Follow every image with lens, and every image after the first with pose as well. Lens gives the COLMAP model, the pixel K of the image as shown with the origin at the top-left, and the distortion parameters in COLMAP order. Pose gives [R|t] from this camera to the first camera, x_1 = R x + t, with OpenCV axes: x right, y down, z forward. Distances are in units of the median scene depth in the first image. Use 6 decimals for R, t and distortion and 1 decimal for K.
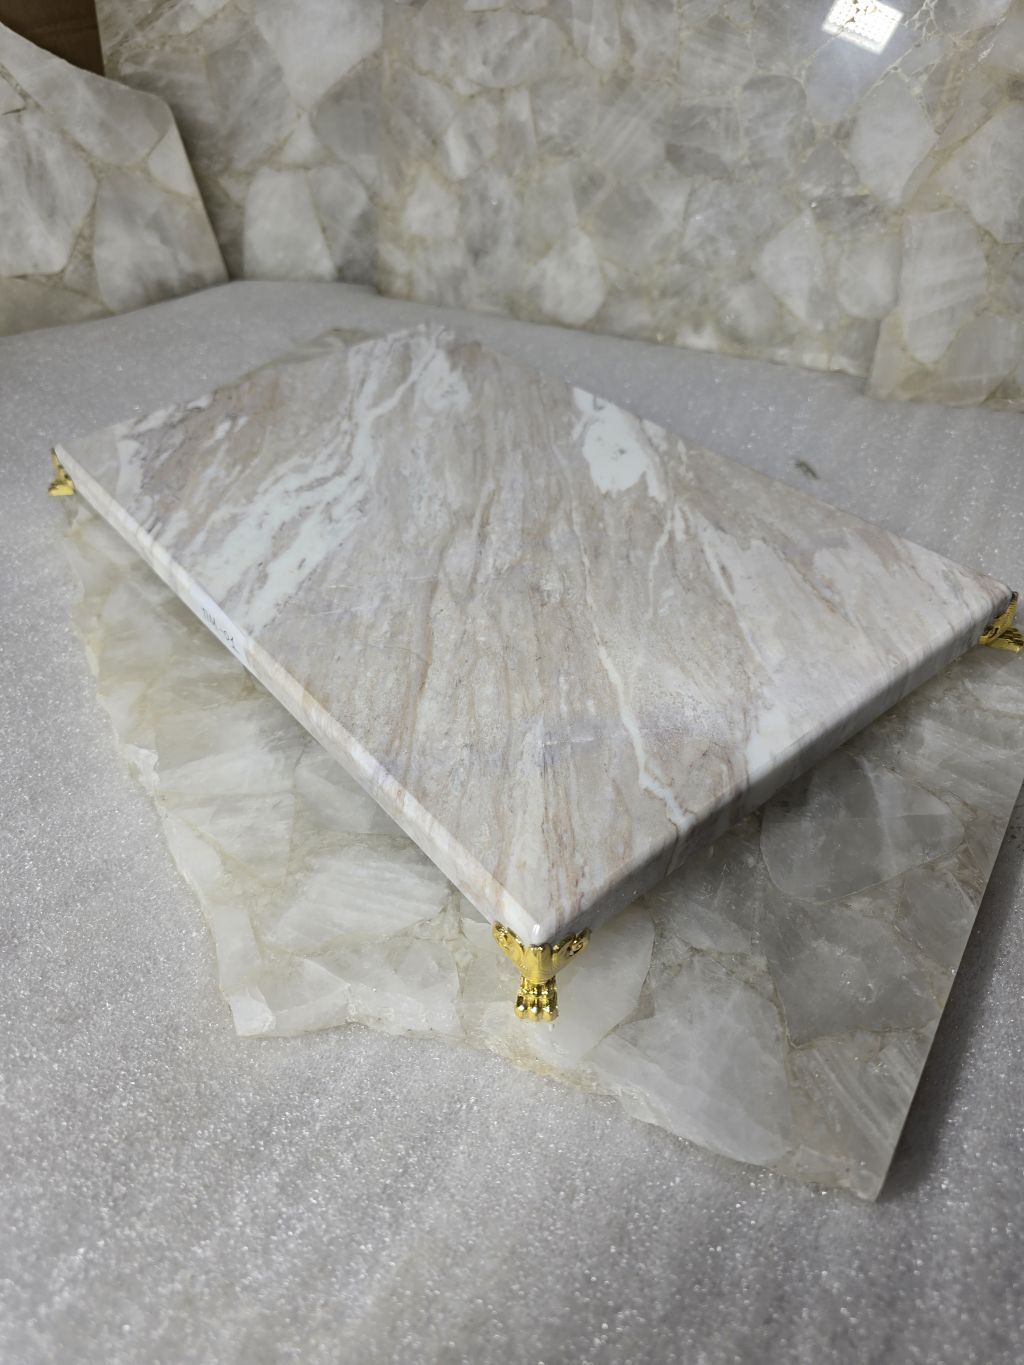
lens RADIAL K [[1019.3, 0, 512.0], [0, 1019.3, 682.5], [0, 0, 1]] dist [0.065758, -0.121185]
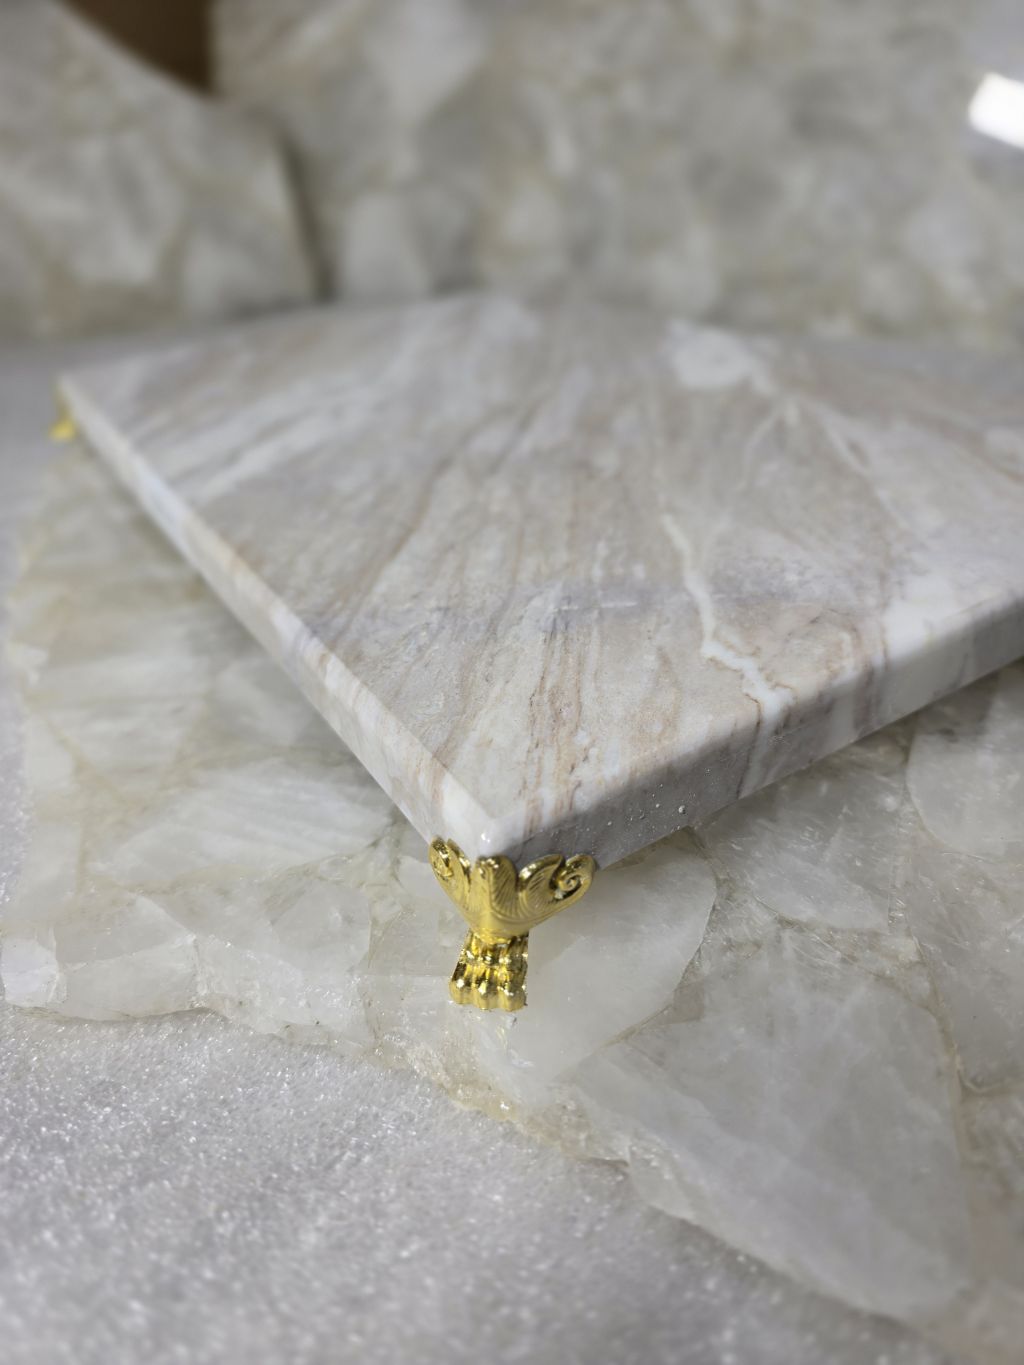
lens RADIAL K [[1029.7, 0, 512.0], [0, 1029.7, 682.5], [0, 0, 1]] dist [-0.009353, -0.007663]
pose [[0.990073, 0.037753, -0.135392, 0.094858], [-0.059248, 0.985590, -0.158434, 0.216551], [0.127459, 0.164883, 0.978043, 0.381393]]
